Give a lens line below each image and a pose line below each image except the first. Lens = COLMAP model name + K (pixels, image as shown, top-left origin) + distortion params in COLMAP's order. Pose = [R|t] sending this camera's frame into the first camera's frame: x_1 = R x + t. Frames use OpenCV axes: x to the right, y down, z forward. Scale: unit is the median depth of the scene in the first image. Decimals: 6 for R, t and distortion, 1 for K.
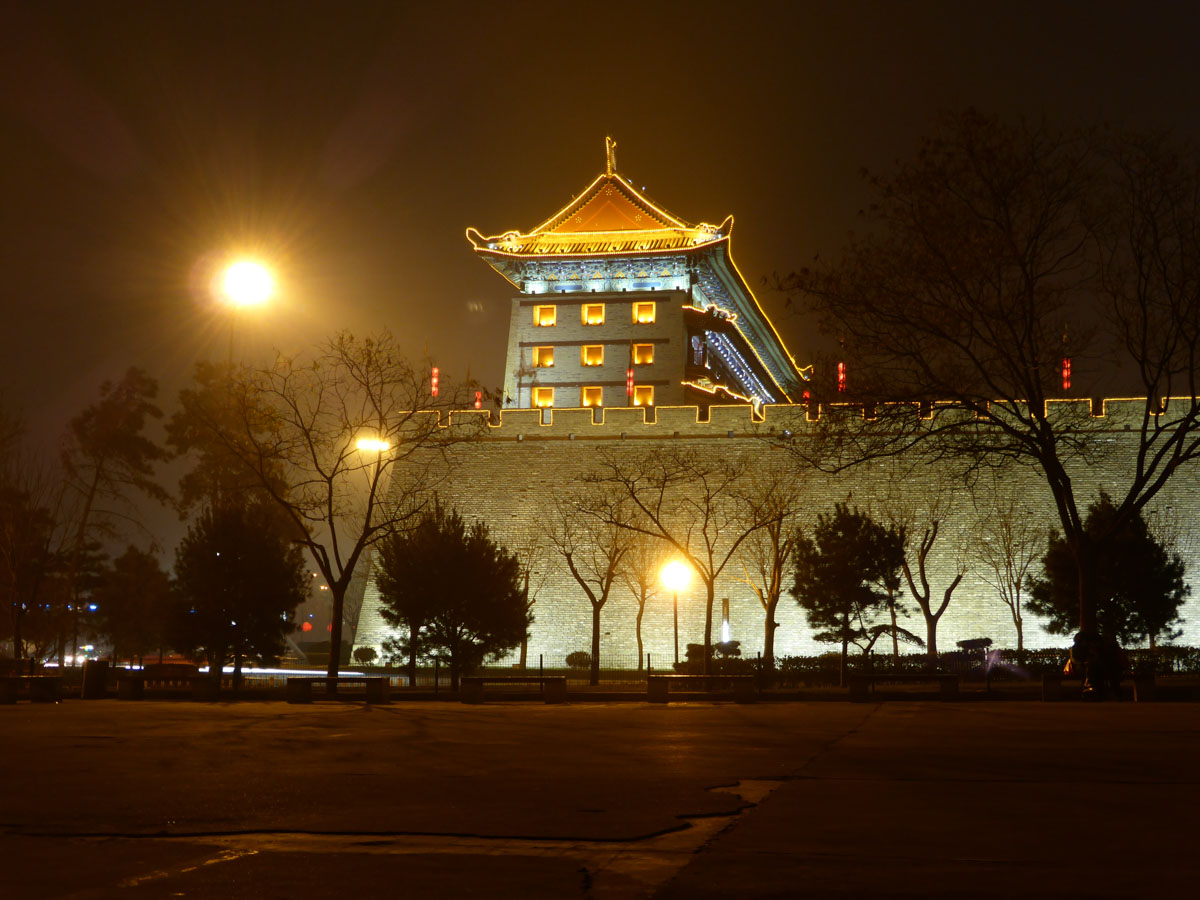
lens RADIAL K [[1684.3, 0, 600.0], [0, 1684.3, 450.0], [0, 0, 1]] dist [-0.136808, 0.873185]
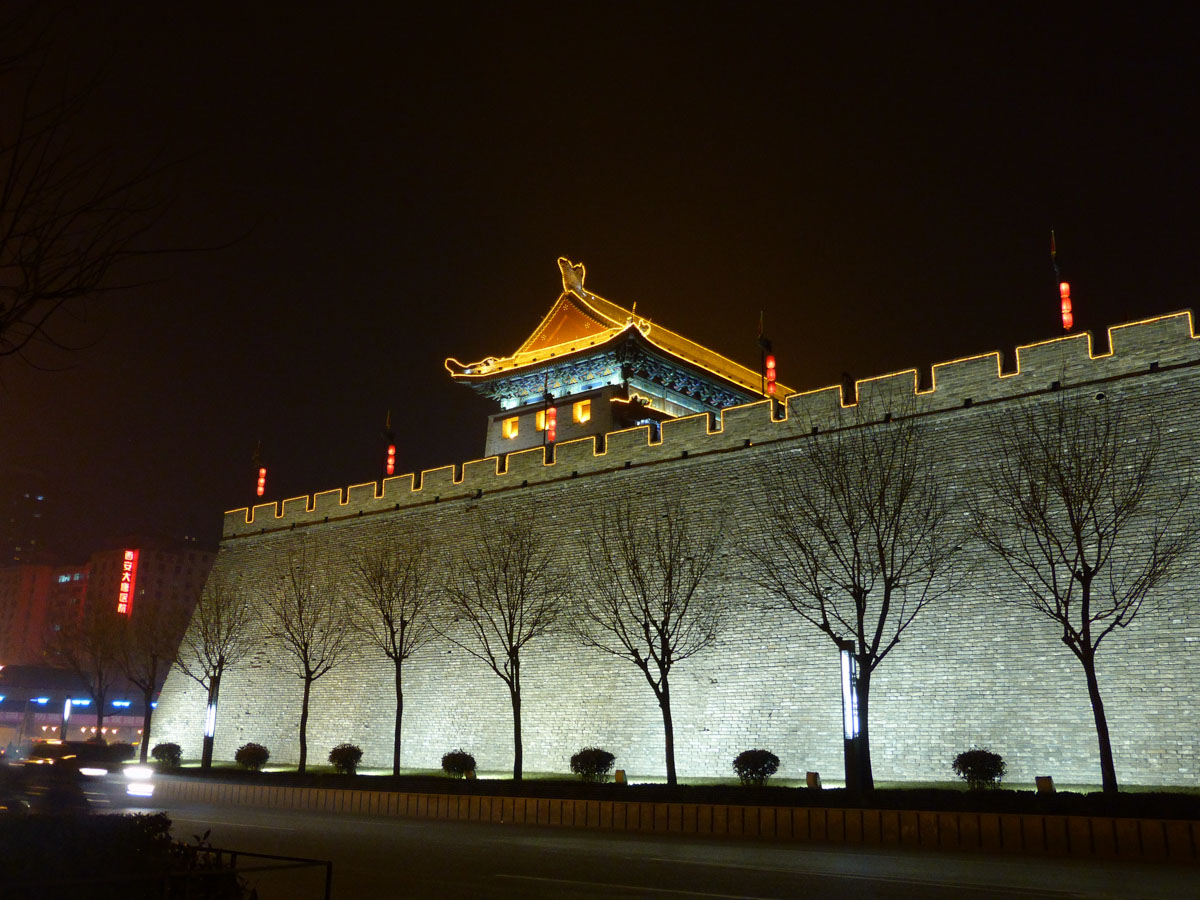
lens RADIAL K [[1110.5, 0, 598.3], [0, 1110.5, 435.4], [0, 0, 1]] dist [0.030729, -0.004192]
pose [[0.881488, -0.121662, -0.456264, 0.341359], [0.045823, 0.983718, -0.173778, 0.050828], [0.469977, 0.132275, 0.872711, 0.412986]]
